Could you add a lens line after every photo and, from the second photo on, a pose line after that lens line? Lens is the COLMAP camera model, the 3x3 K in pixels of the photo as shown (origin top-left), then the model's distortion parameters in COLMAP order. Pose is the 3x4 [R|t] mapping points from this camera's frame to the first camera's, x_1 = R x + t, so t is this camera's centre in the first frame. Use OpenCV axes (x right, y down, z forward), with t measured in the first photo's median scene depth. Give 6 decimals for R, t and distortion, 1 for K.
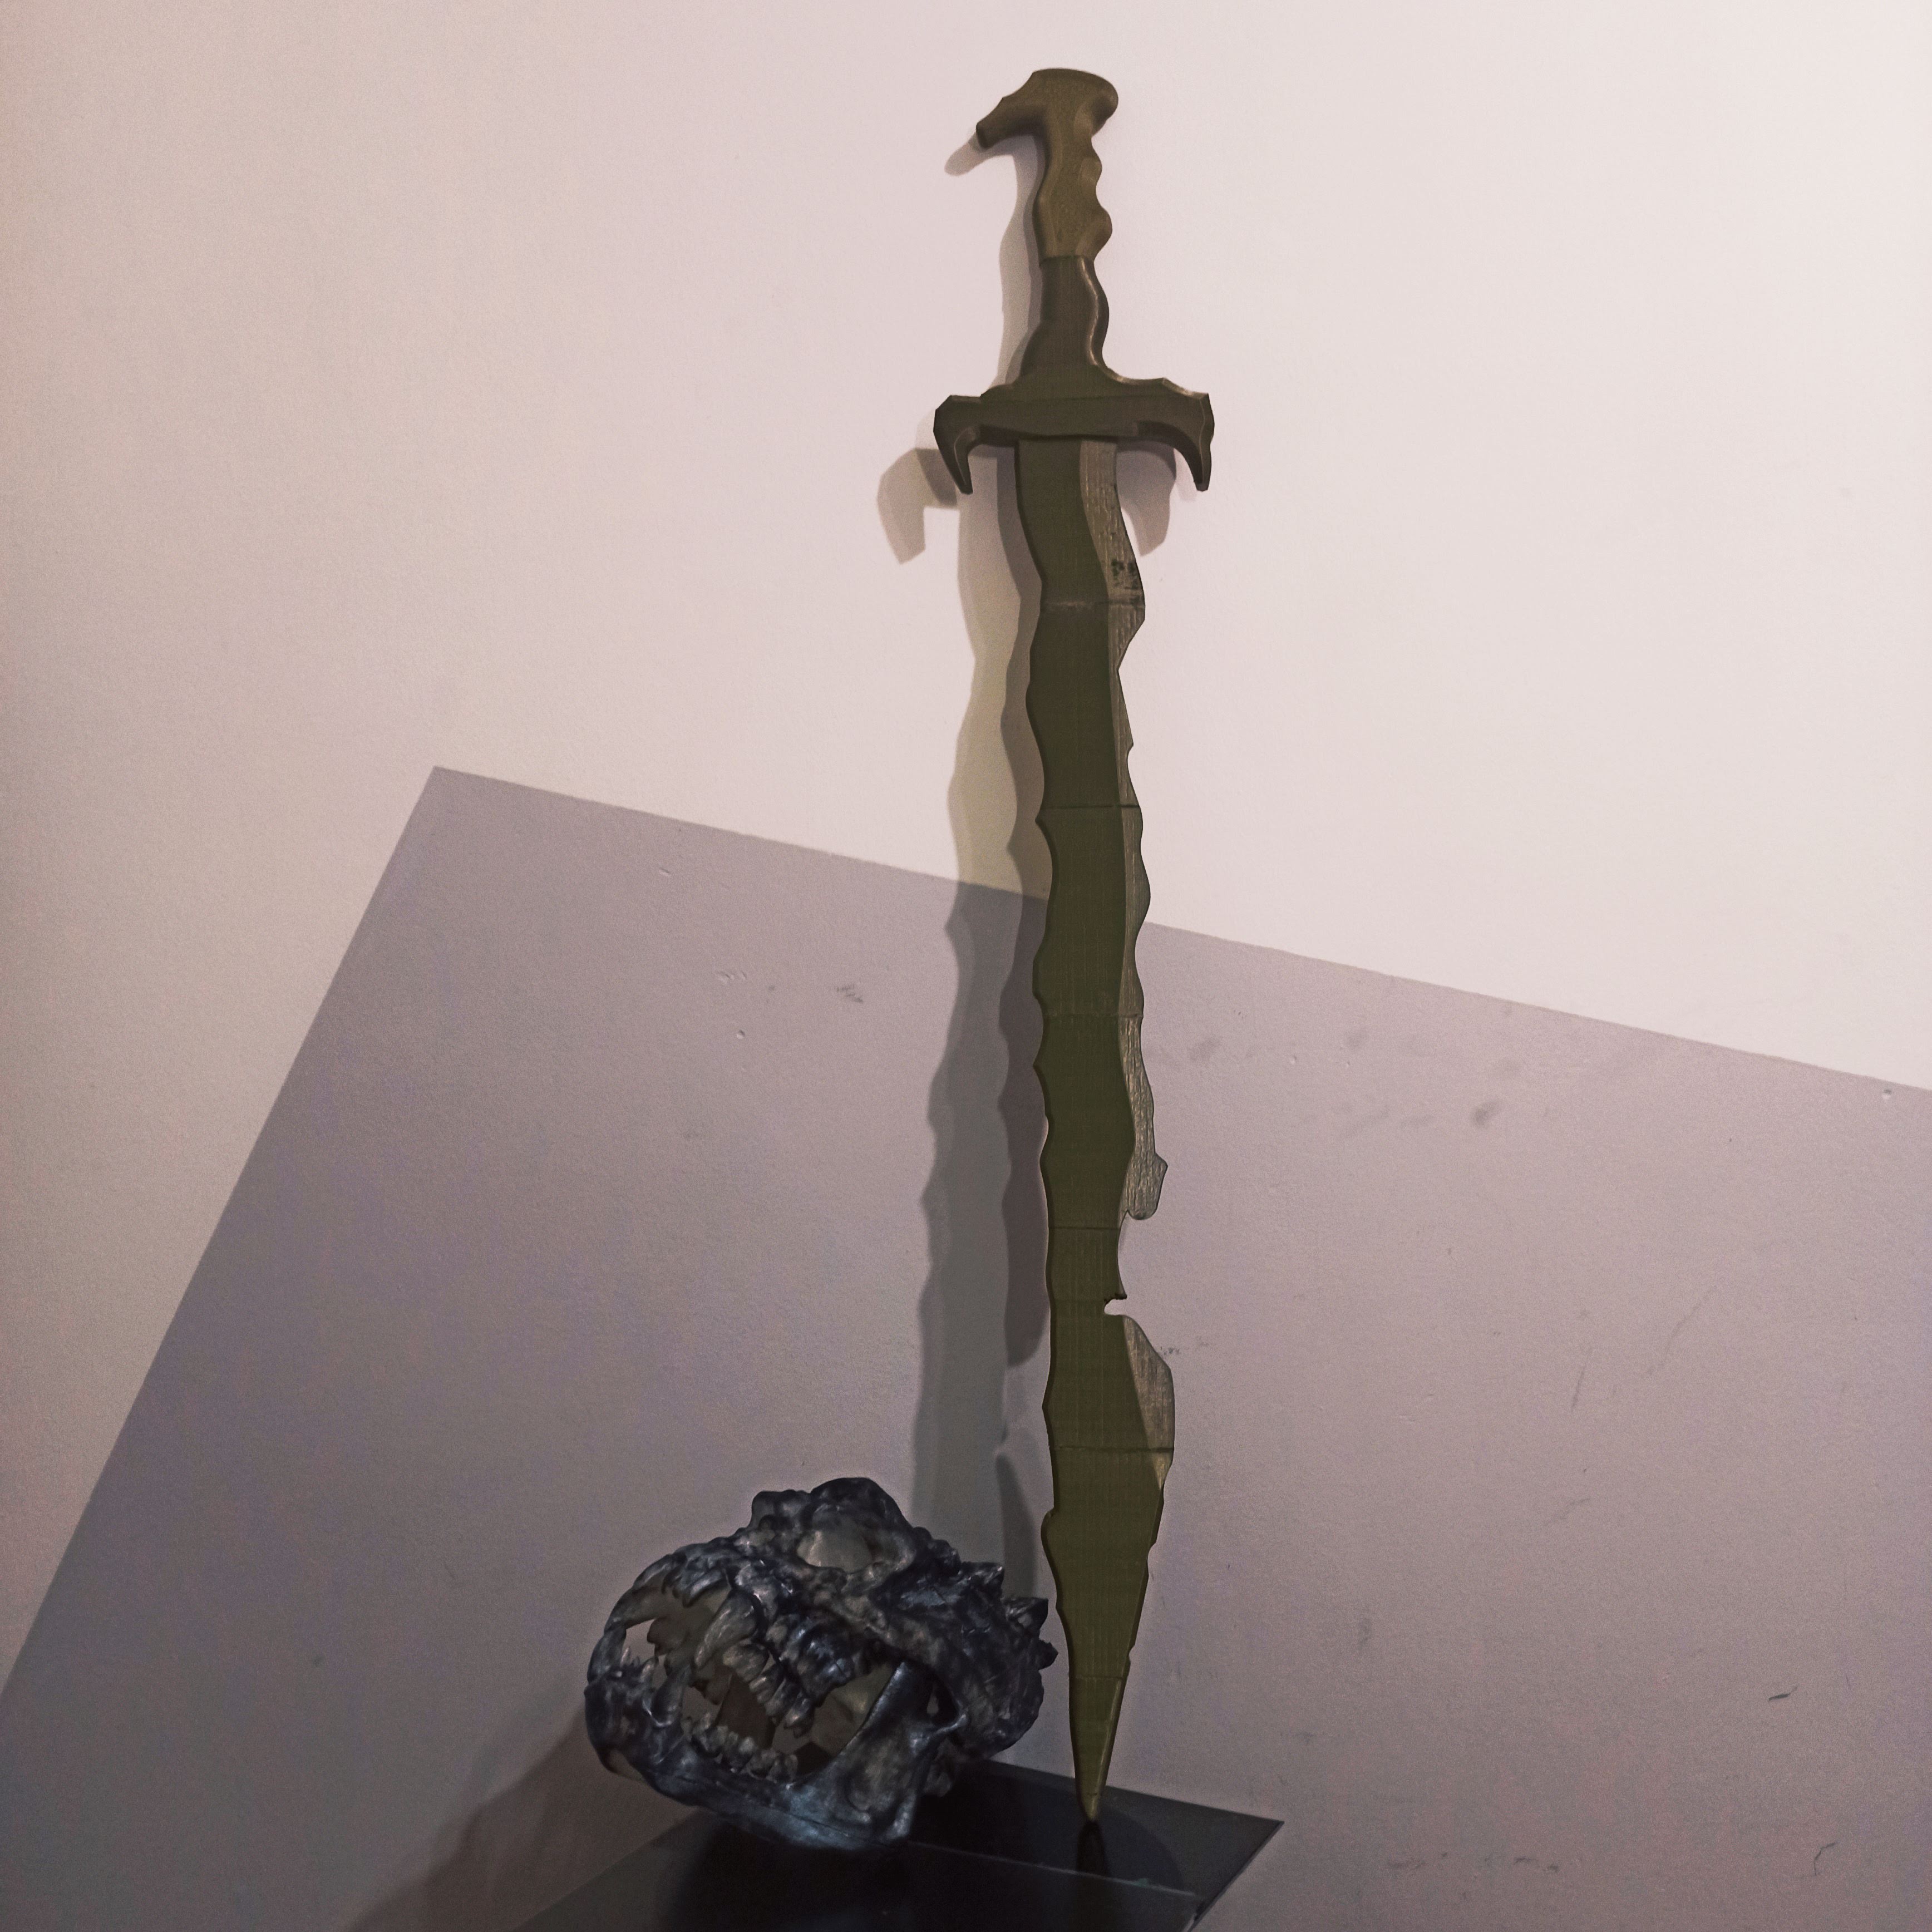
lens RADIAL K [[1905.7, 0, 967.3], [0, 1905.7, 929.5], [0, 0, 1]] dist [0.009574, 0.007578]
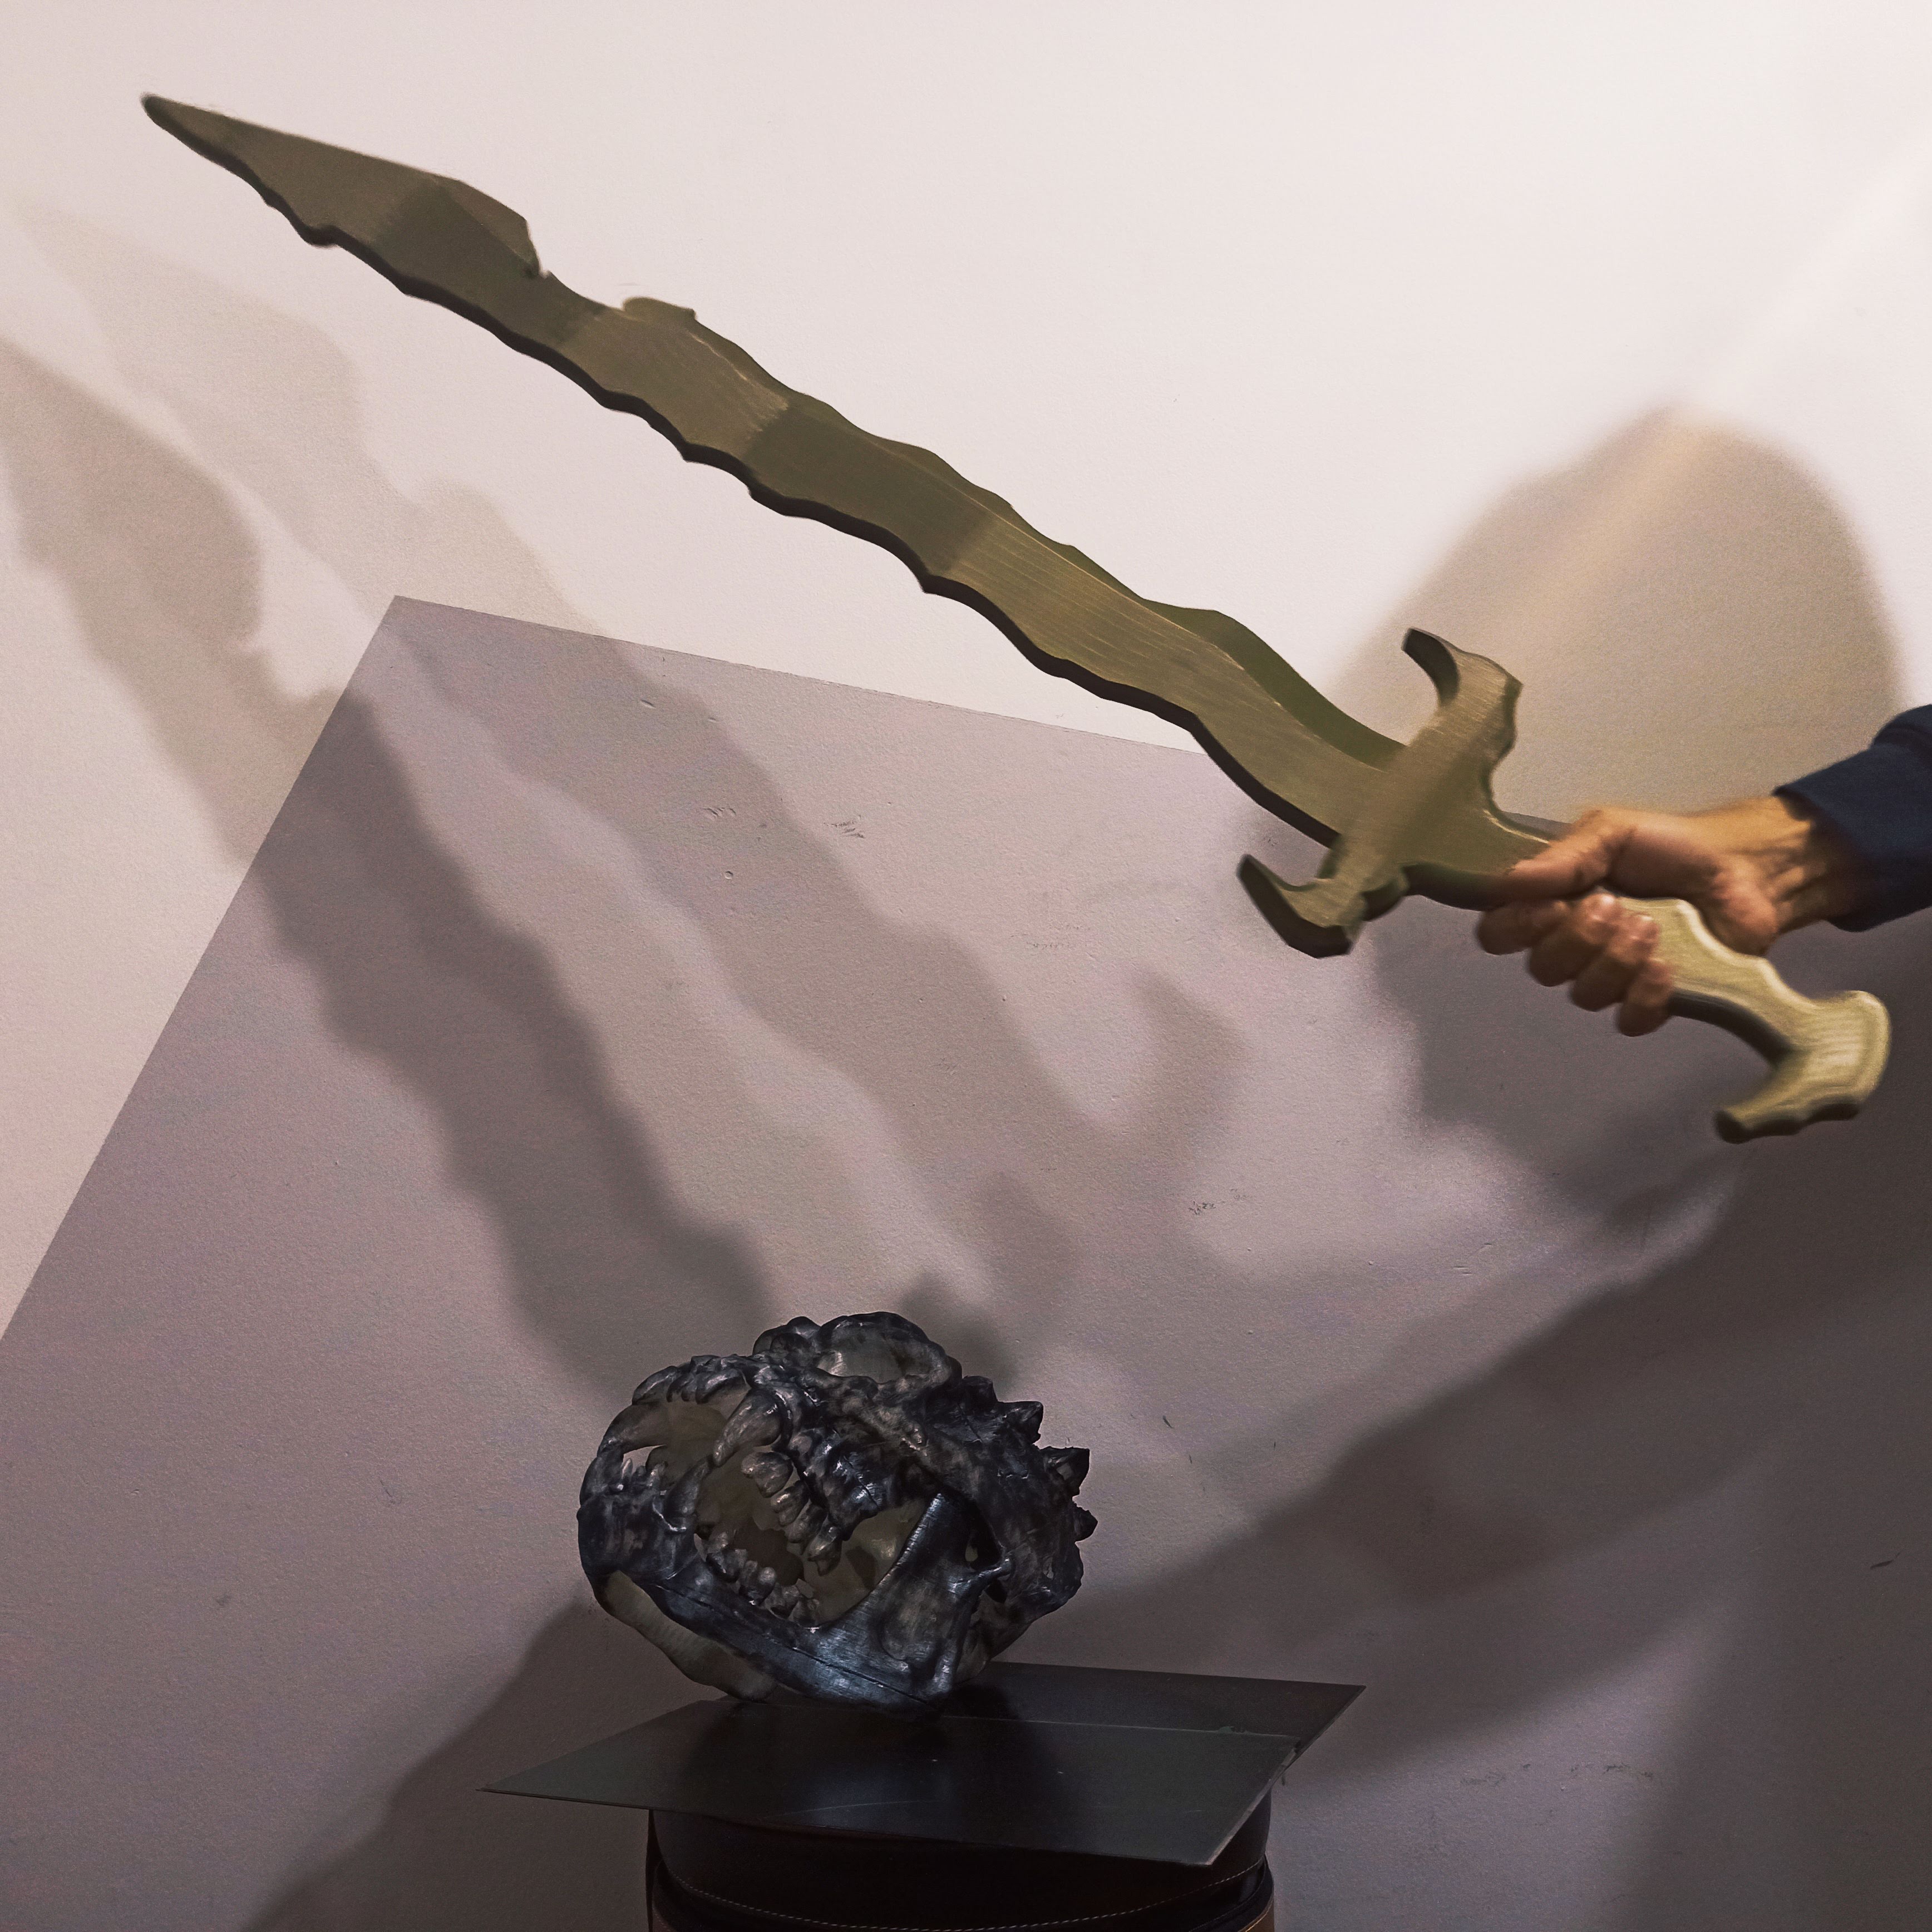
lens RADIAL K [[1905.7, 0, 967.3], [0, 1905.7, 929.5], [0, 0, 1]] dist [0.009574, 0.007578]
pose [[0.997059, -0.001617, 0.076626, -0.089423], [0.012169, 0.990436, -0.137438, 0.254130], [-0.075671, 0.137967, 0.987542, 0.102854]]
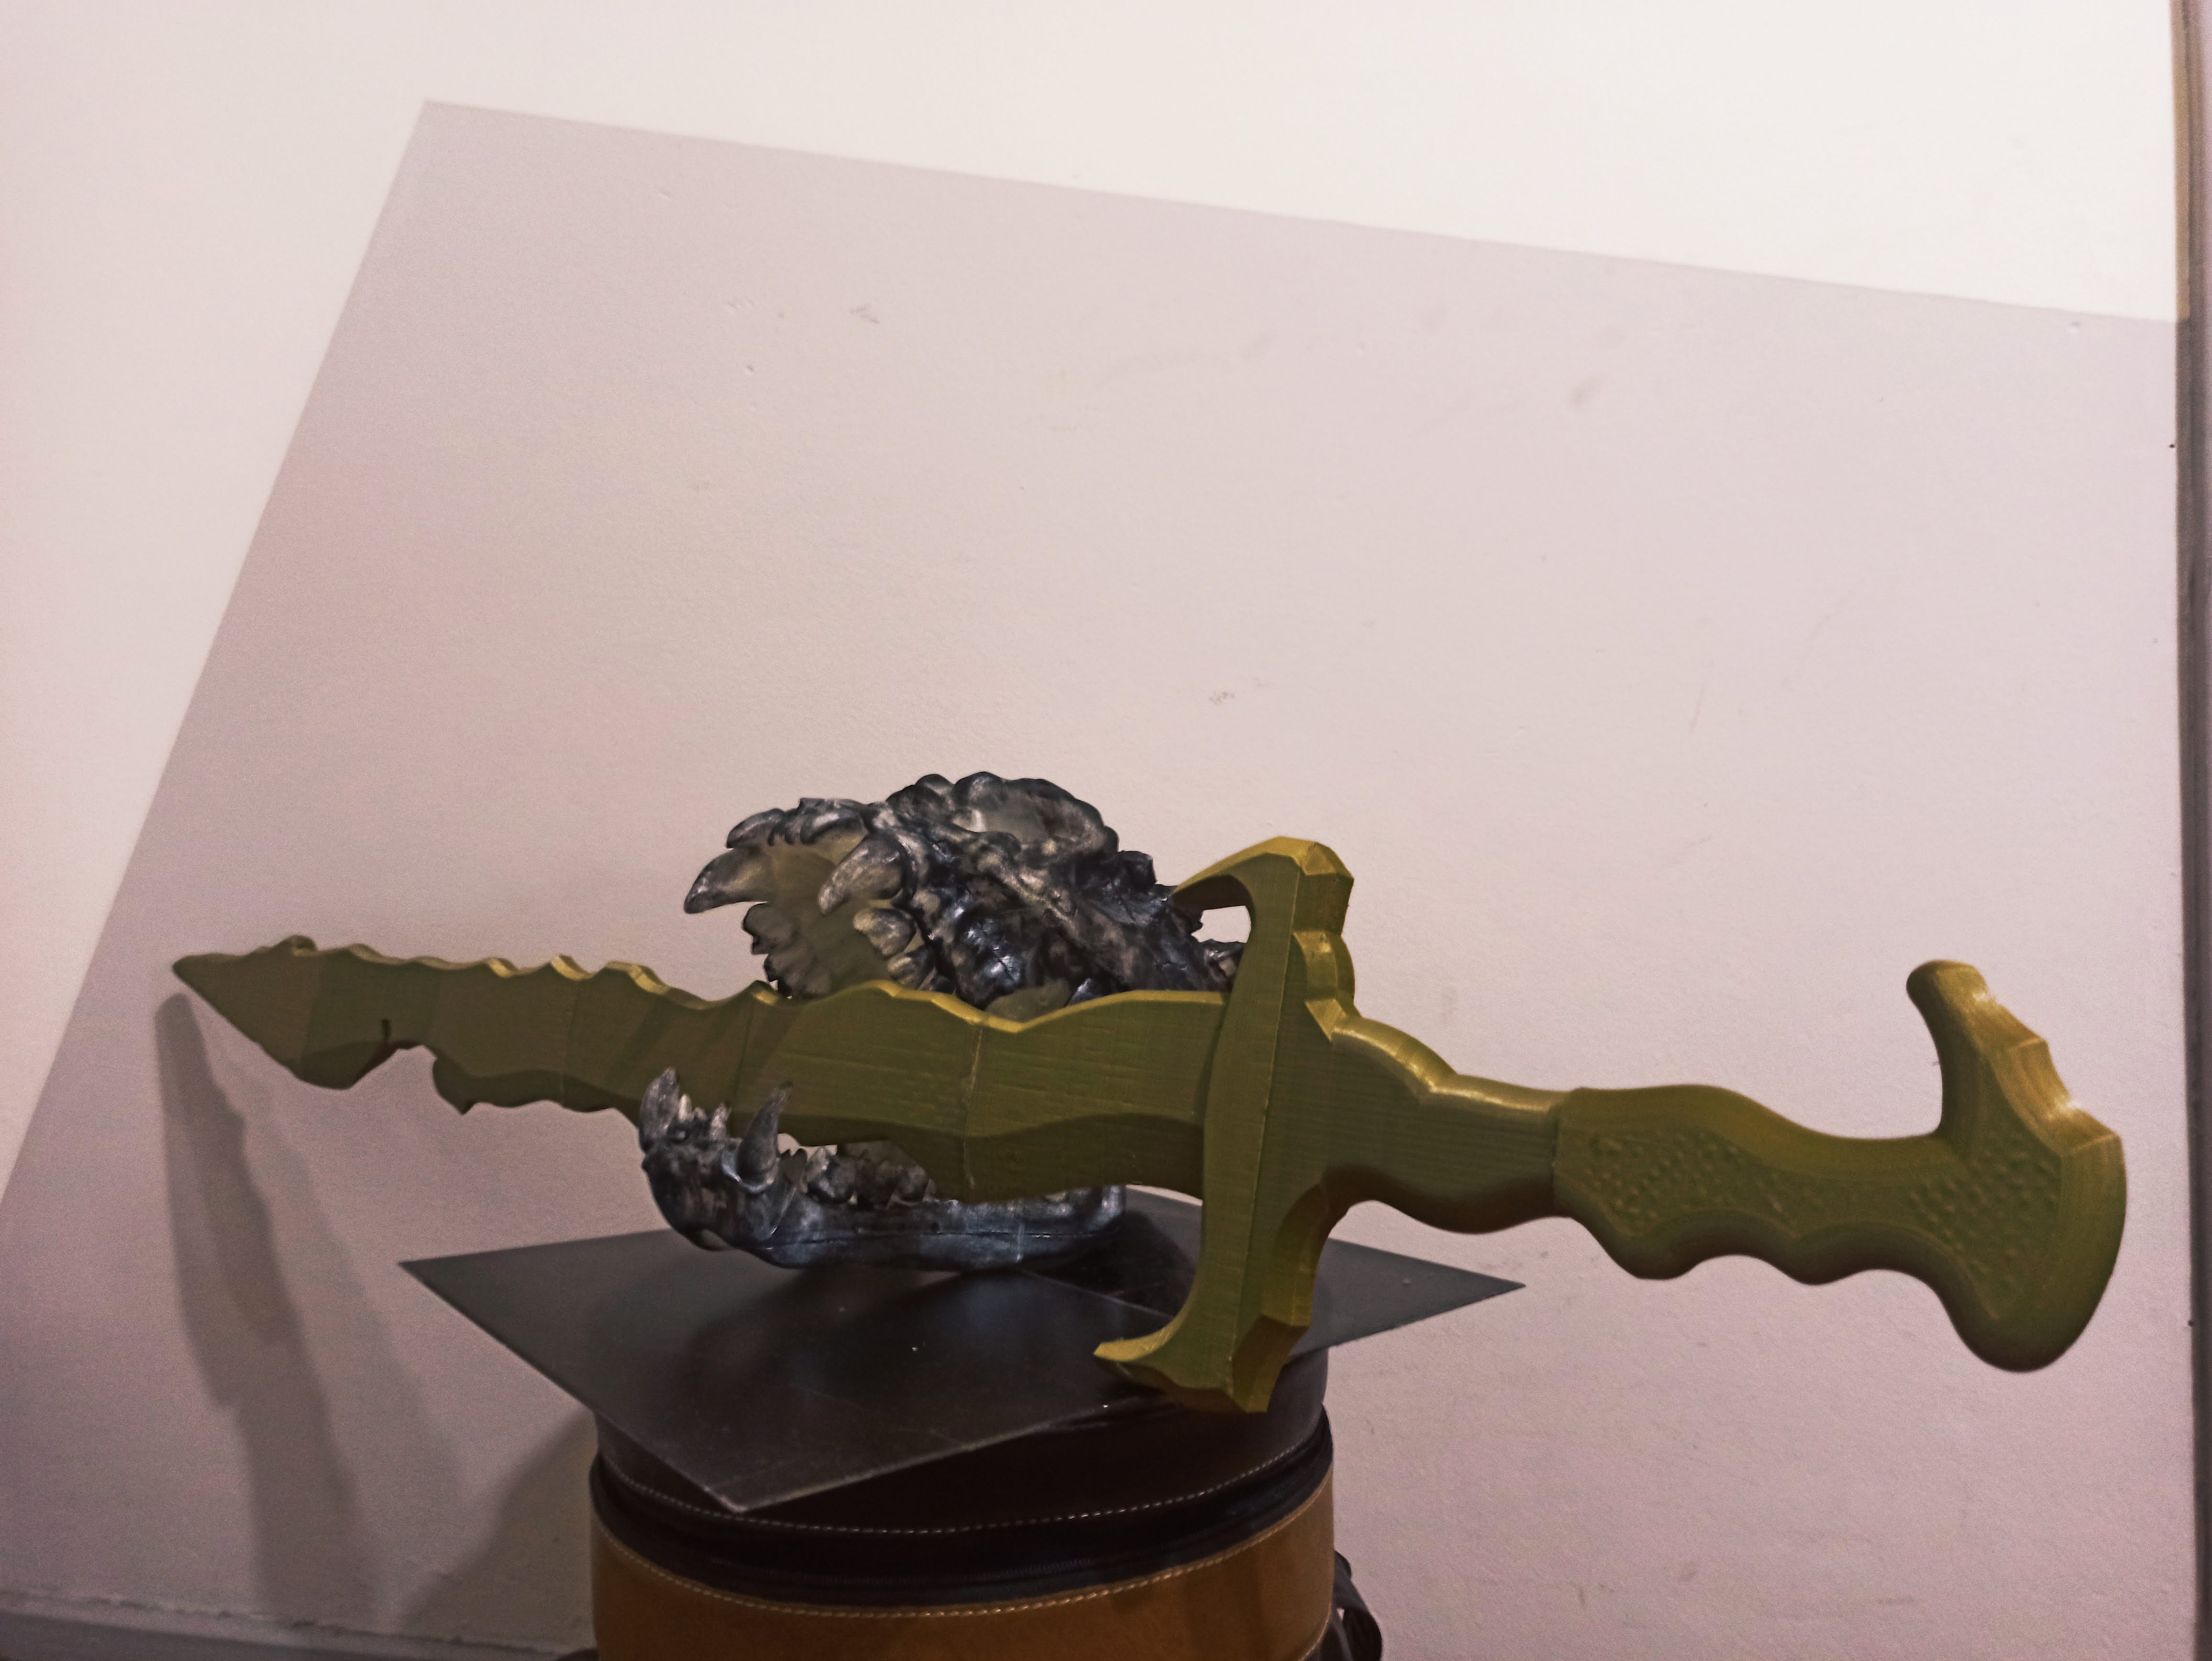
lens RADIAL K [[1623.0, 0, 1106.0], [0, 1623.0, 830.5], [0, 0, 1]] dist [0.043929, -0.000099]
pose [[0.995814, 0.035858, 0.084077, -0.083797], [-0.035627, 0.999356, -0.004239, 0.337567], [-0.084175, 0.001226, 0.996450, 0.371438]]
